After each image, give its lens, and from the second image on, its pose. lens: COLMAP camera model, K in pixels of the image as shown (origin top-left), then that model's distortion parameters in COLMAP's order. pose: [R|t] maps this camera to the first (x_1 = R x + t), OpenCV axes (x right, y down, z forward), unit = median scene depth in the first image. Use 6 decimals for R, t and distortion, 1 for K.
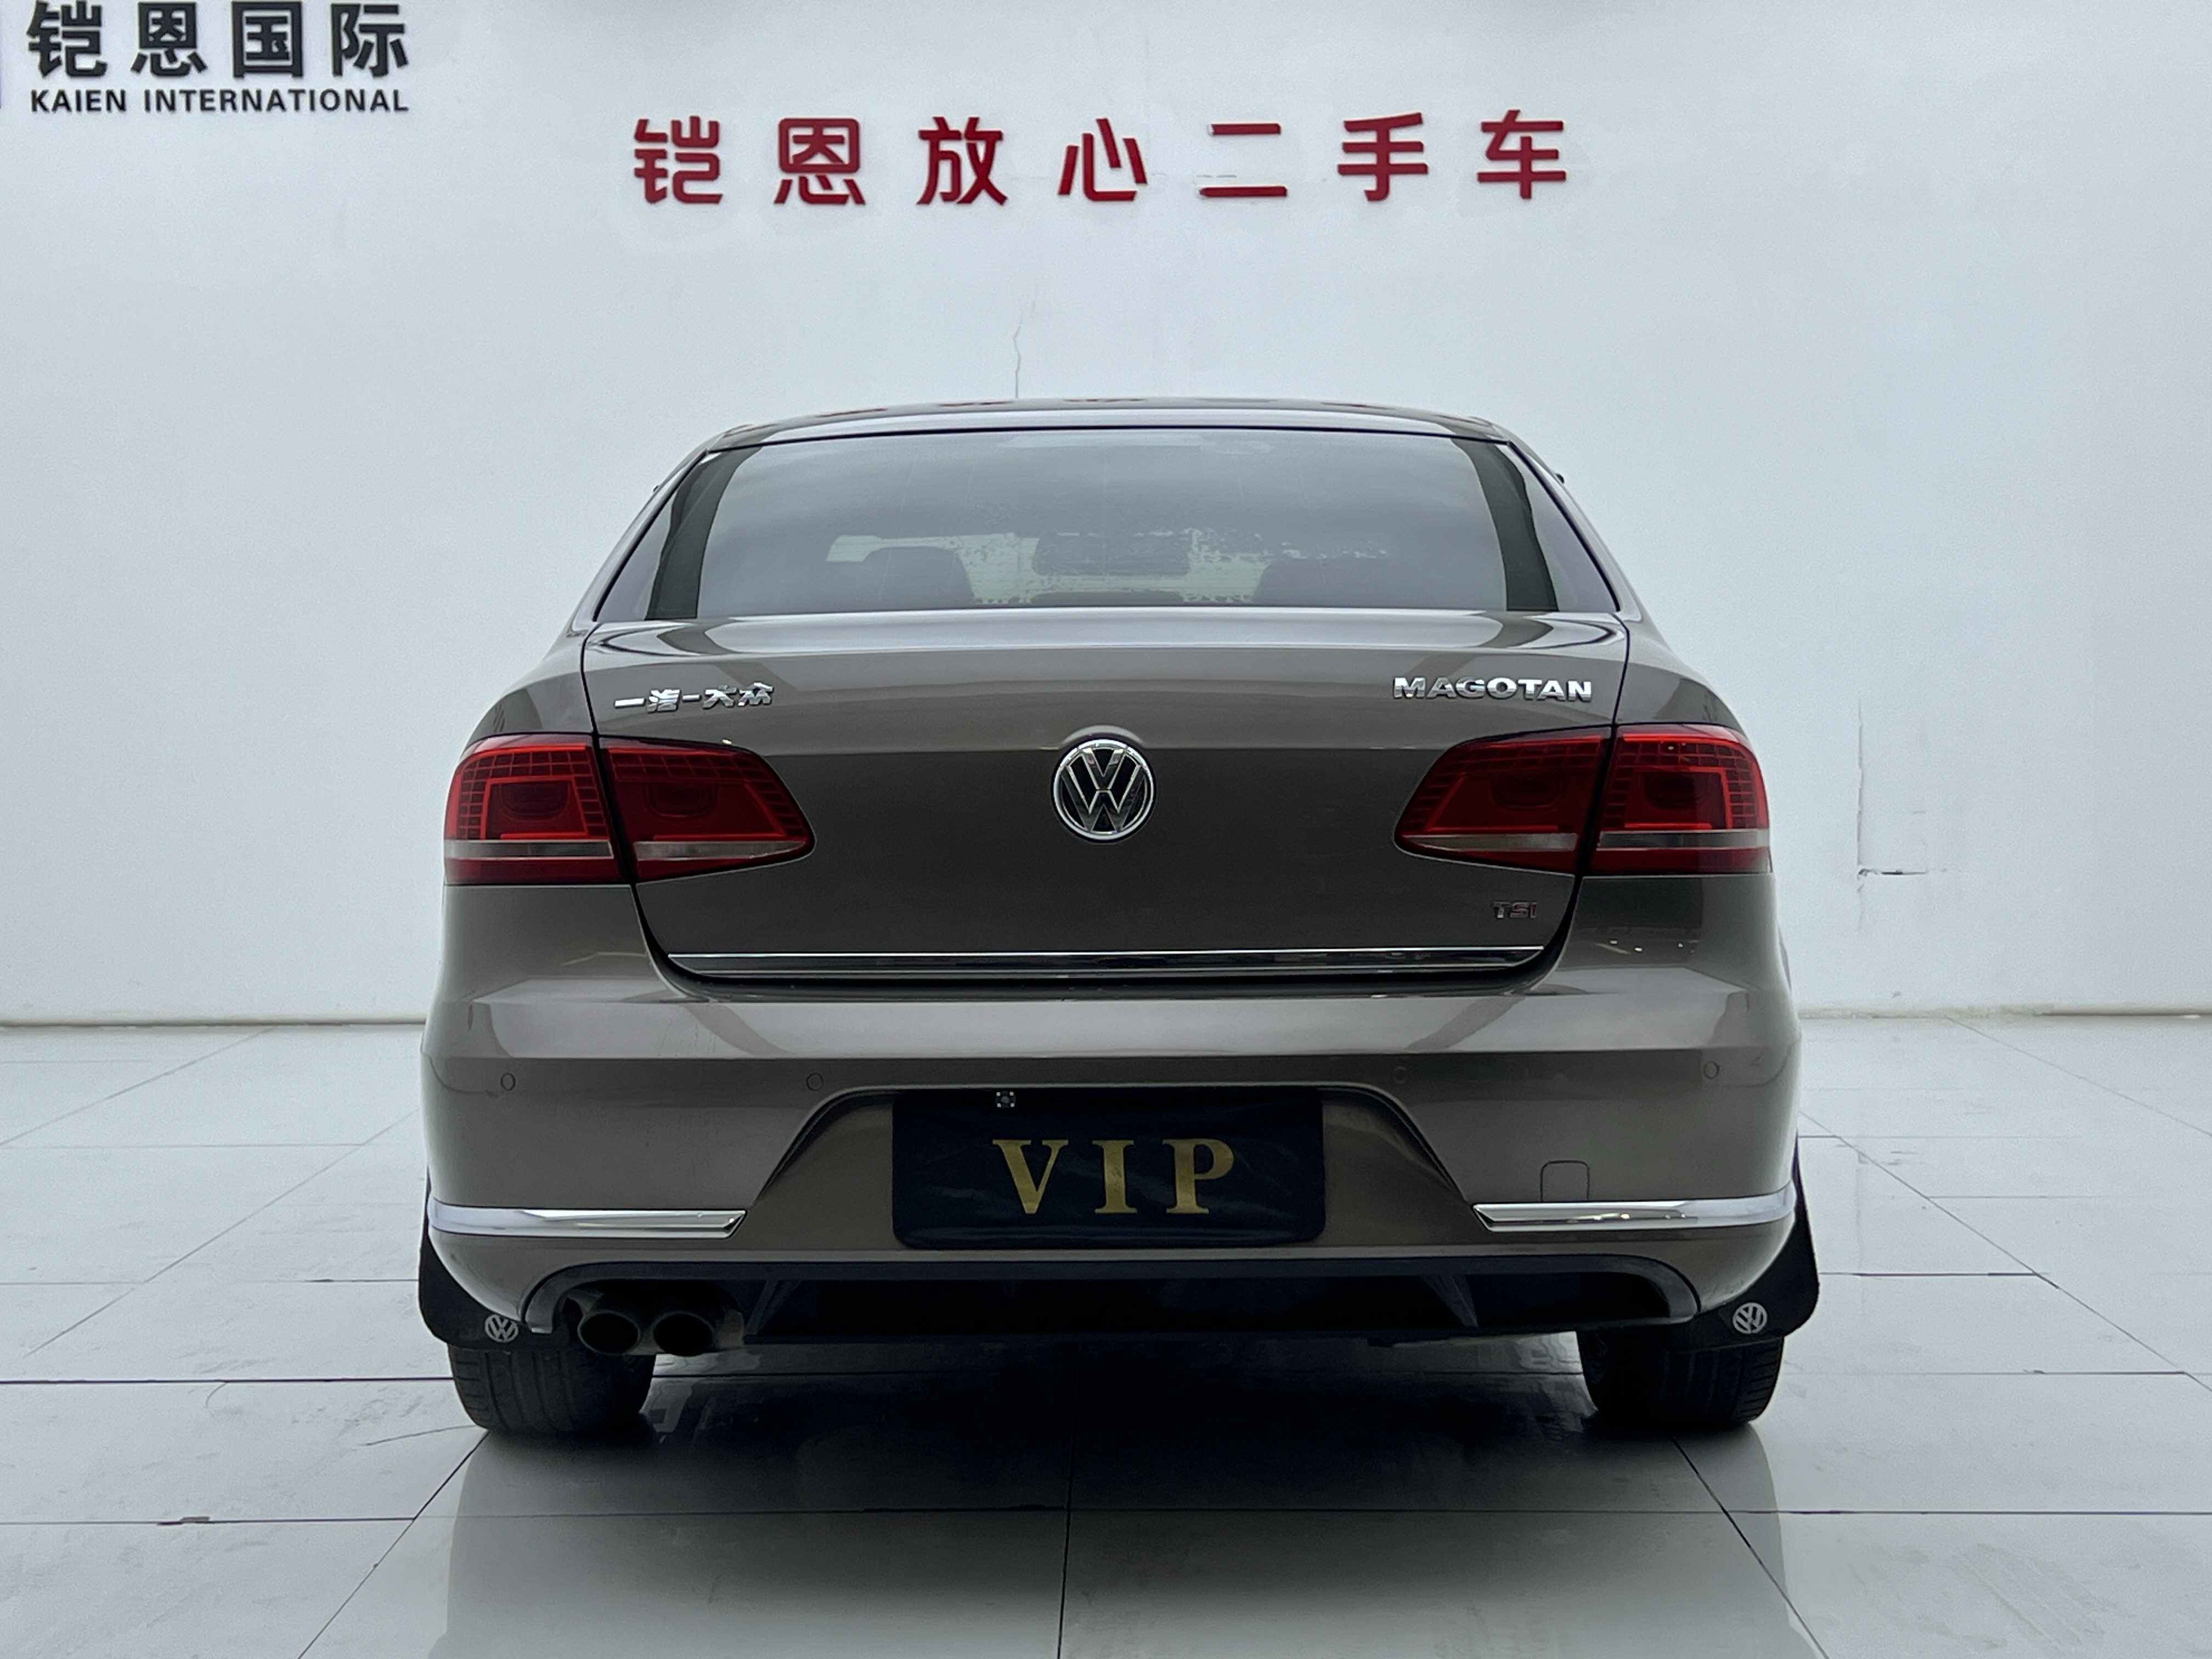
lens RADIAL K [[3370.1, 0, 1094.1], [0, 3370.1, 832.7], [0, 0, 1]] dist [0.211282, -0.666206]
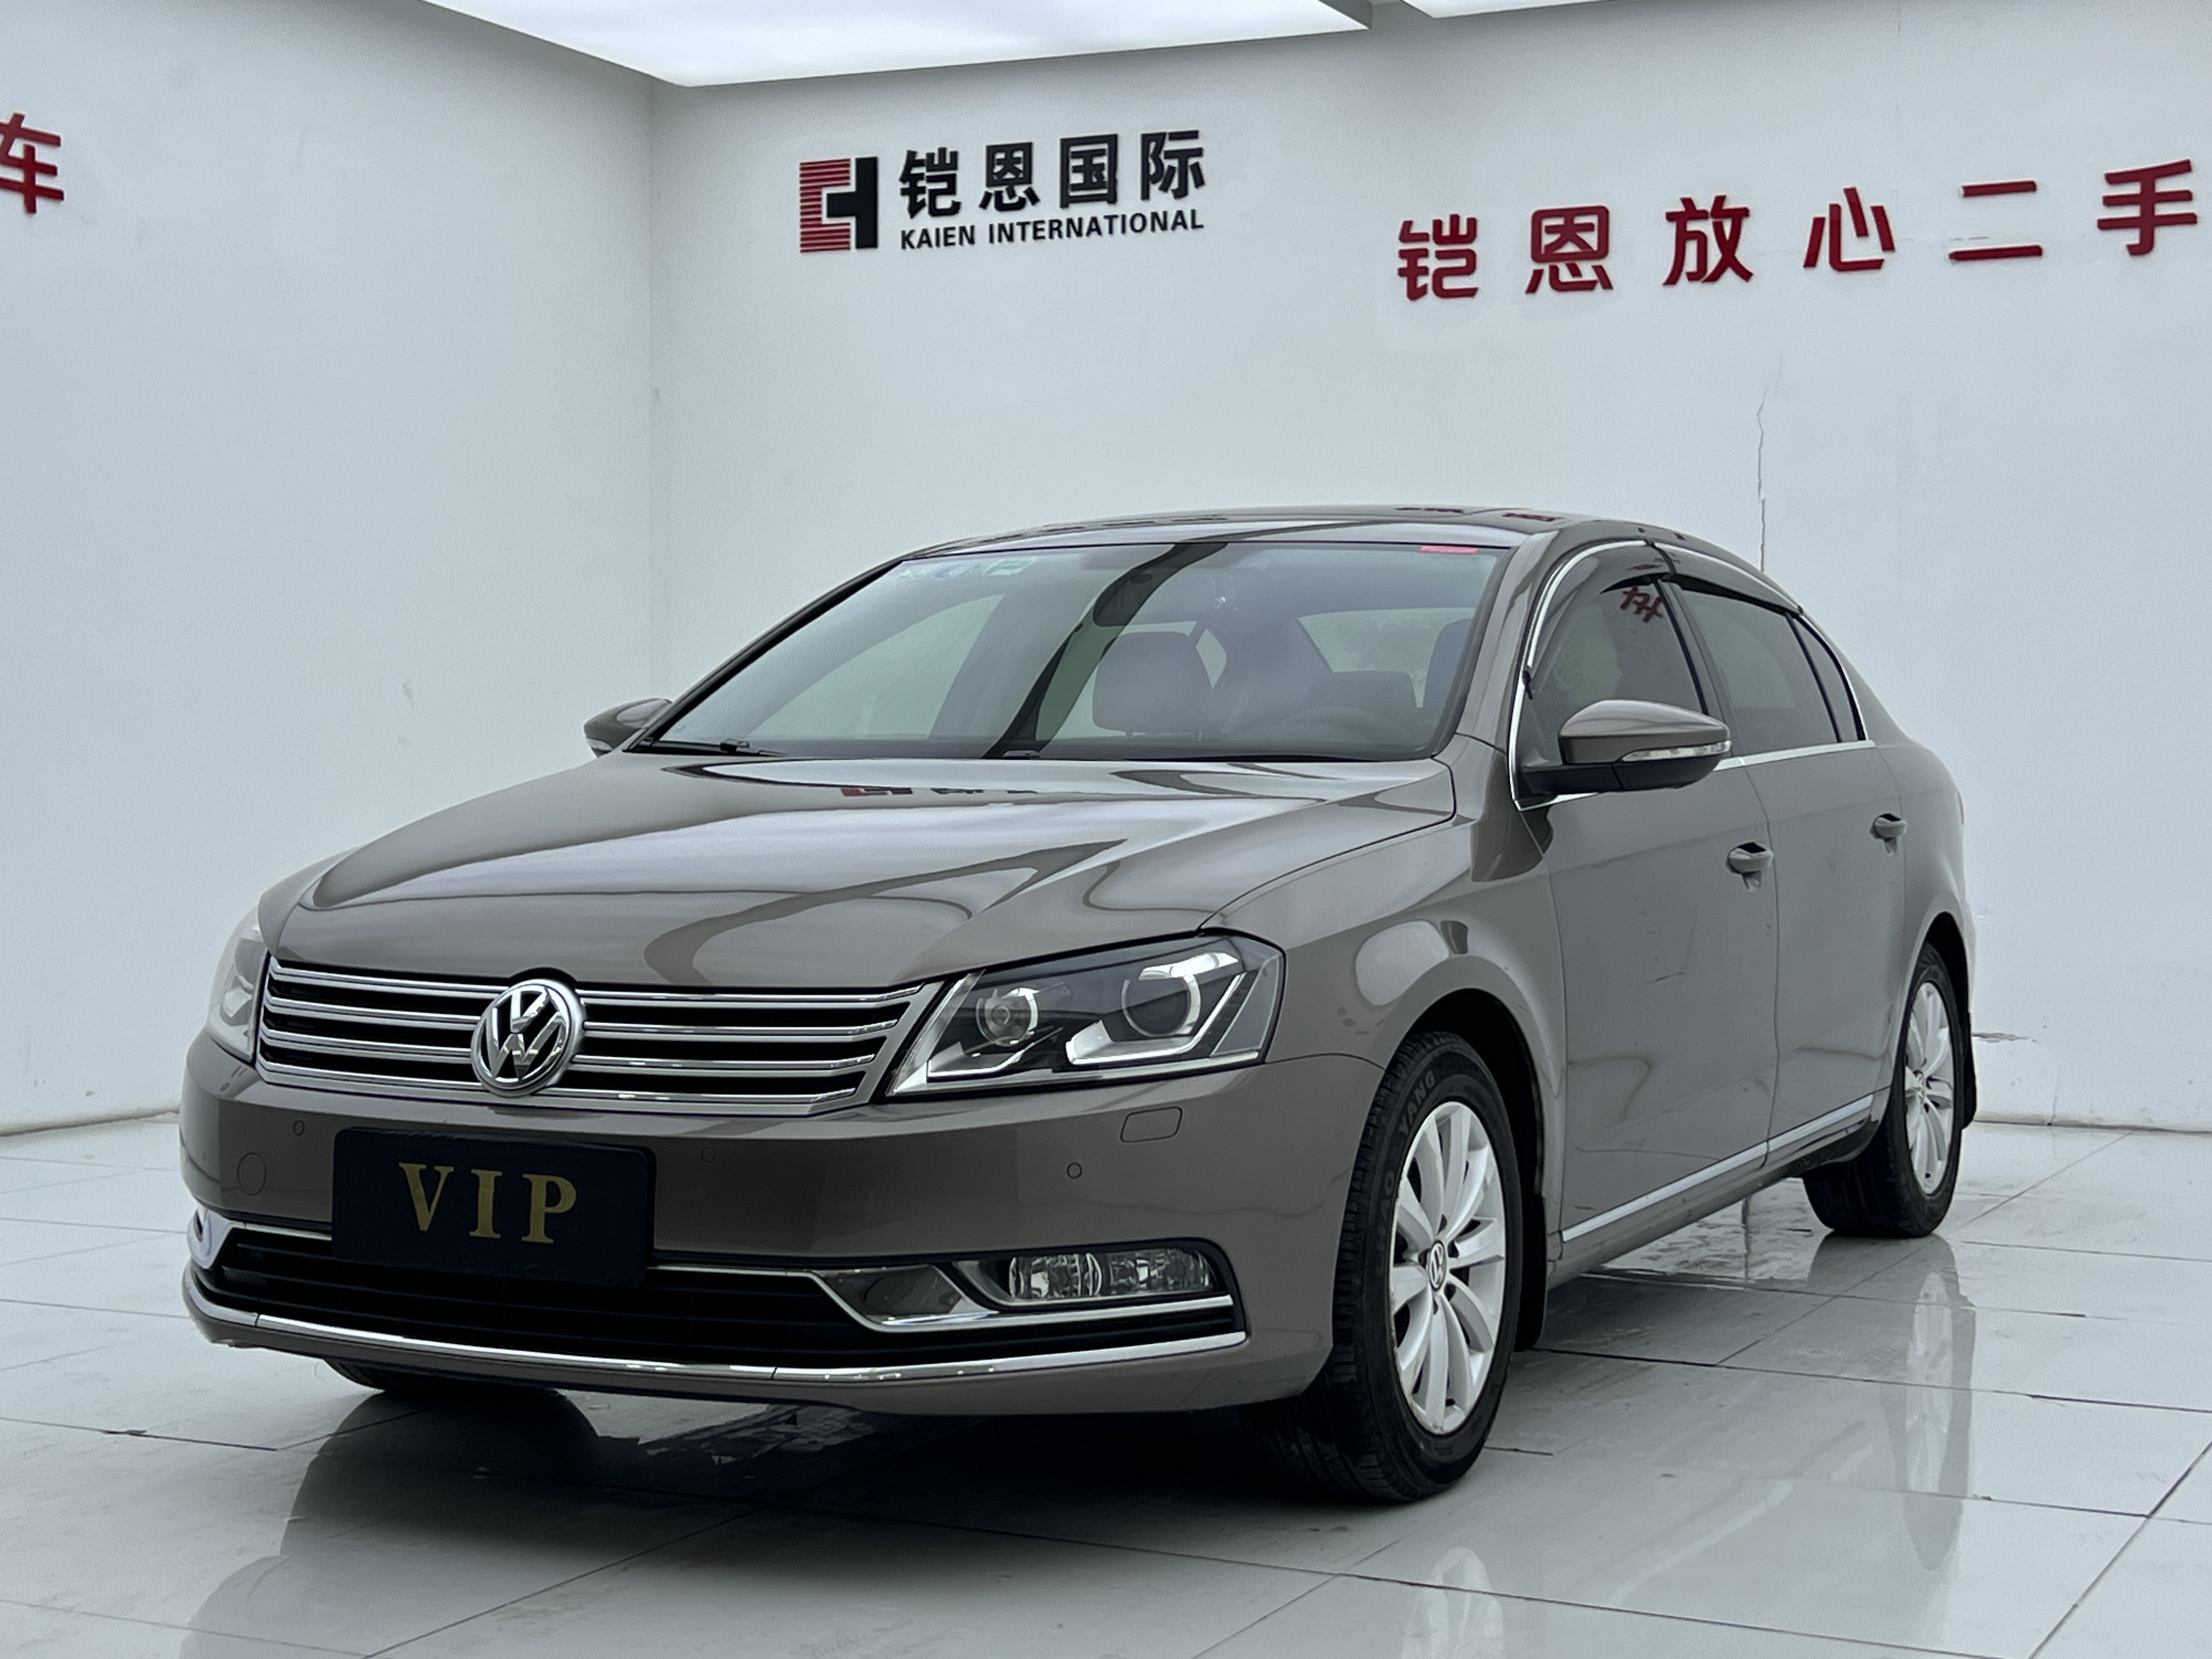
lens RADIAL K [[3329.2, 0, 1111.0], [0, 3329.2, 825.8], [0, 0, 1]] dist [0.218988, -0.707335]
pose [[0.902194, 0.020333, -0.430851, 0.232459], [-0.034495, 0.999090, -0.025083, 0.004717], [0.429949, 0.037492, 0.902074, 0.040415]]
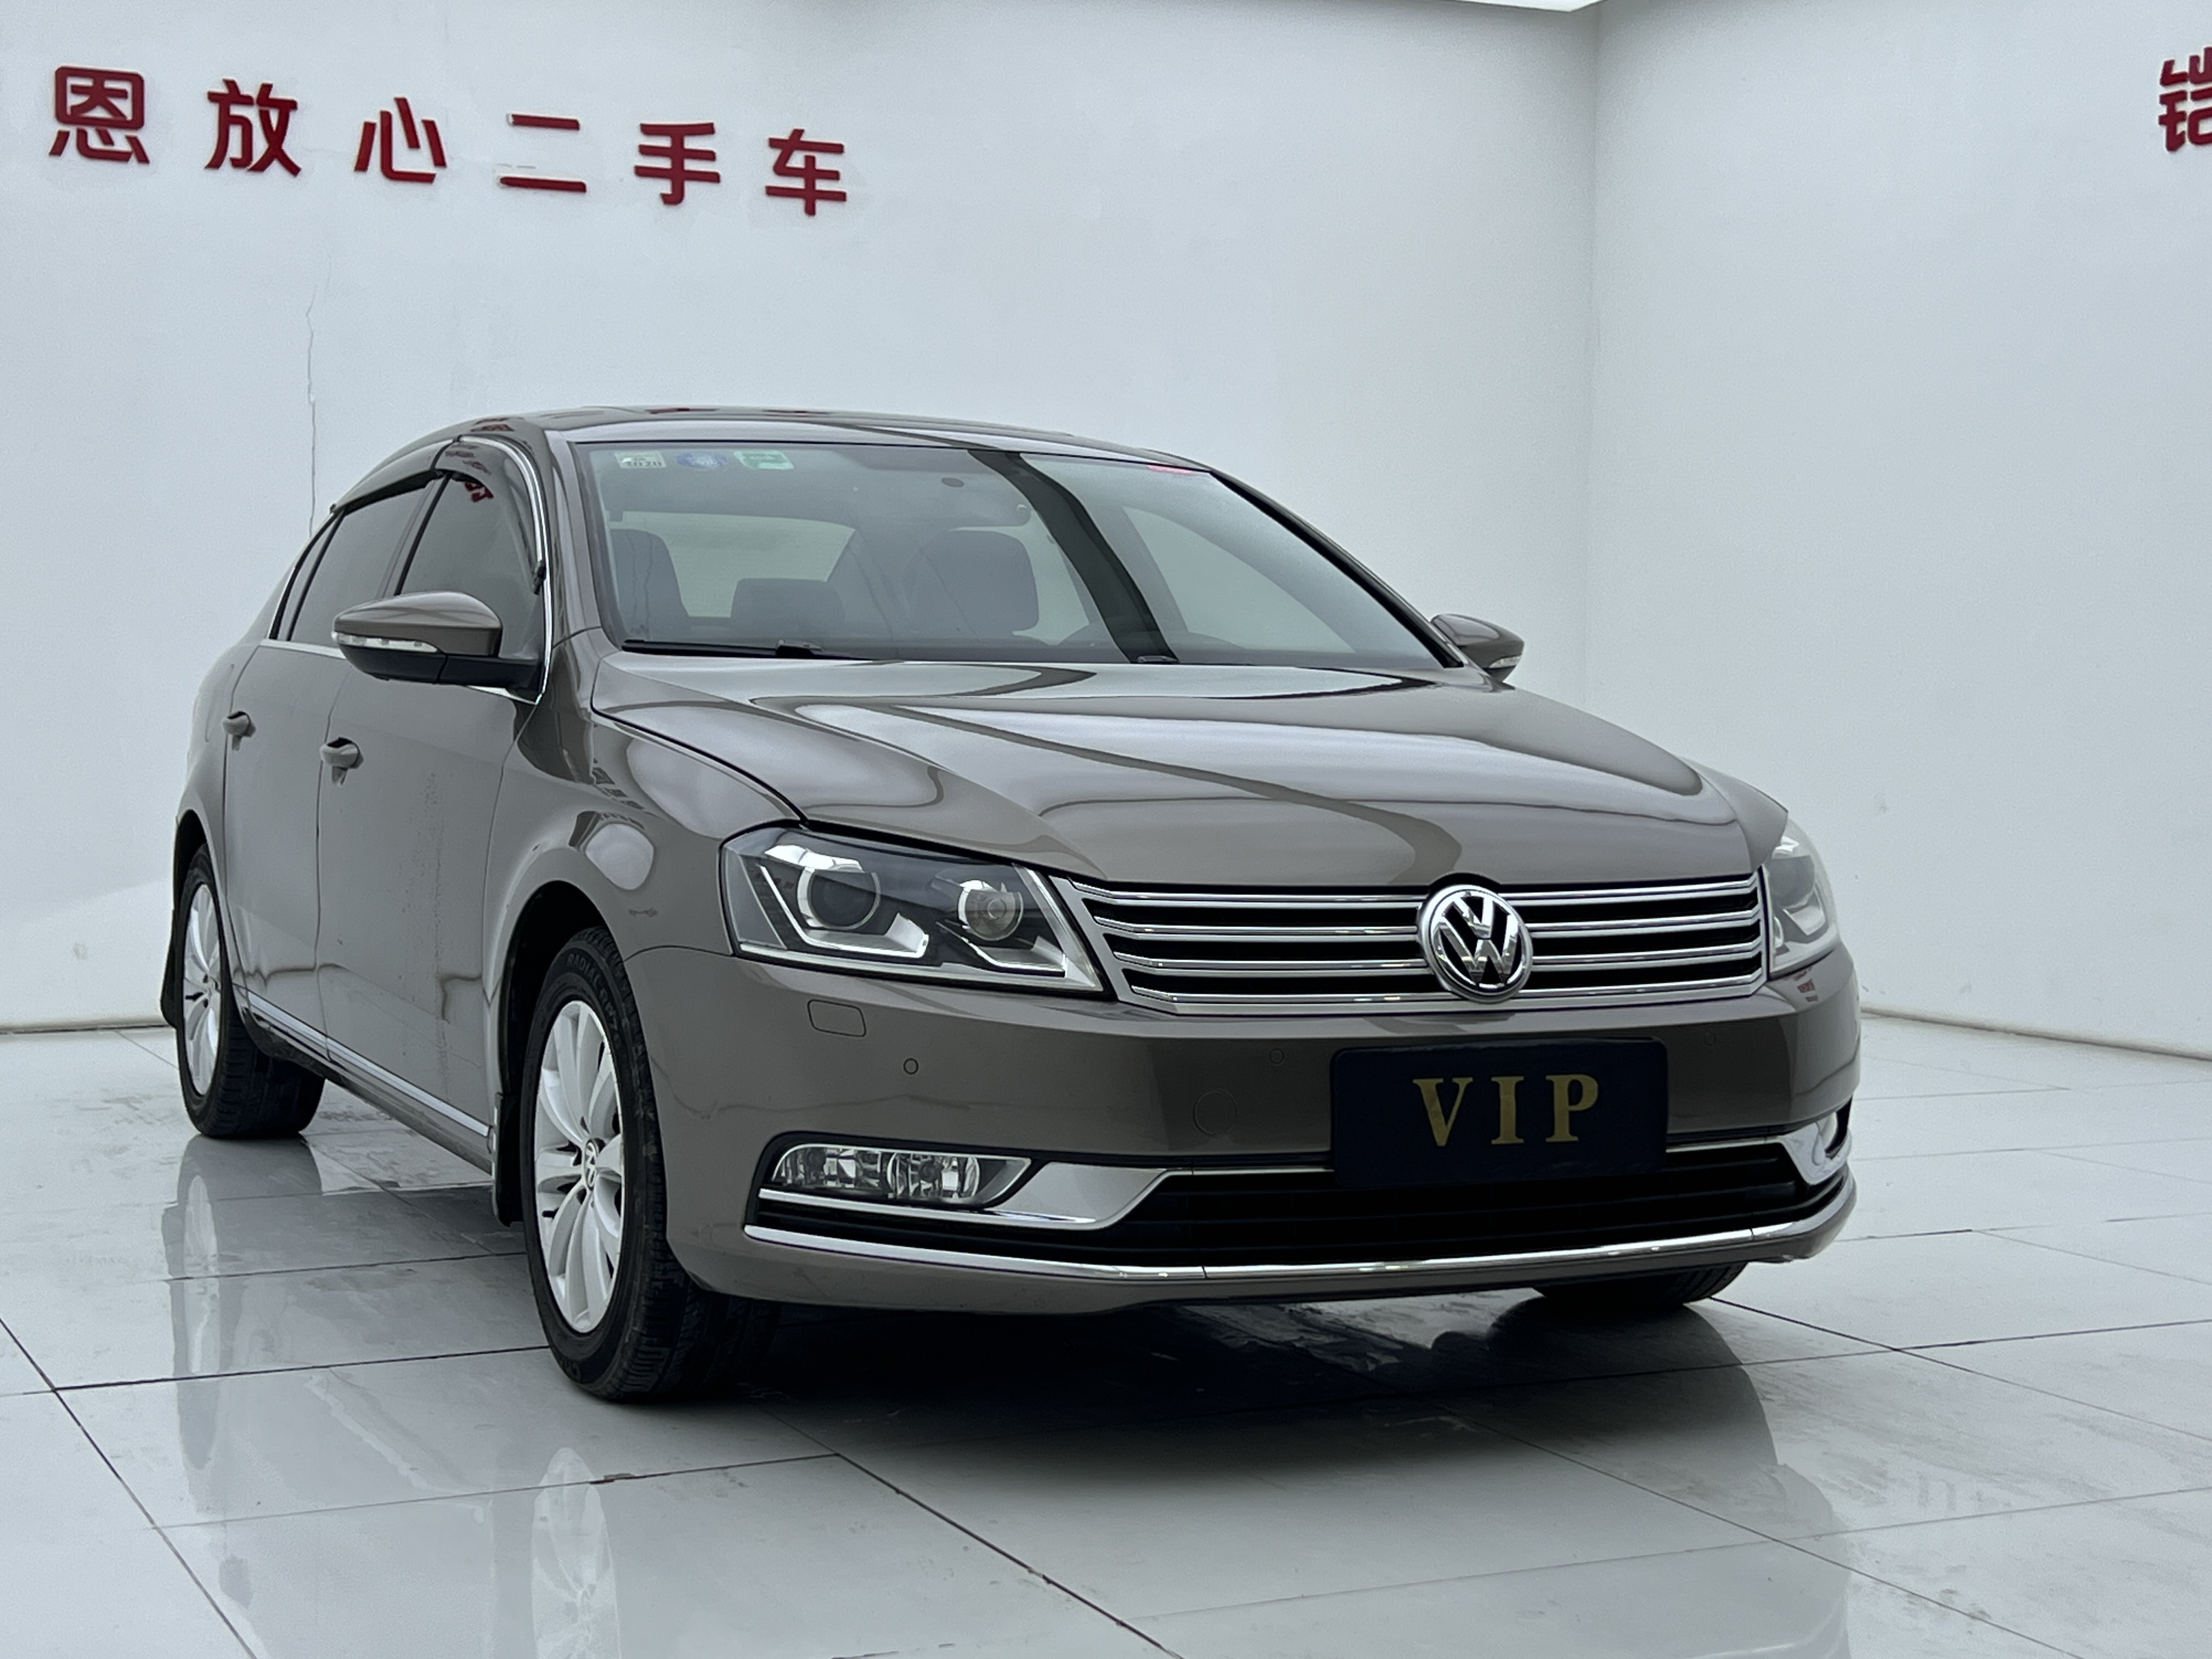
lens RADIAL K [[3331.7, 0, 1130.7], [0, 3331.7, 825.7], [0, 0, 1]] dist [0.203570, -0.652630]
pose [[0.897022, -0.006545, 0.441937, -0.240749], [0.012158, 0.999877, -0.009869, 0.012258], [-0.441819, 0.014226, 0.896992, 0.035126]]
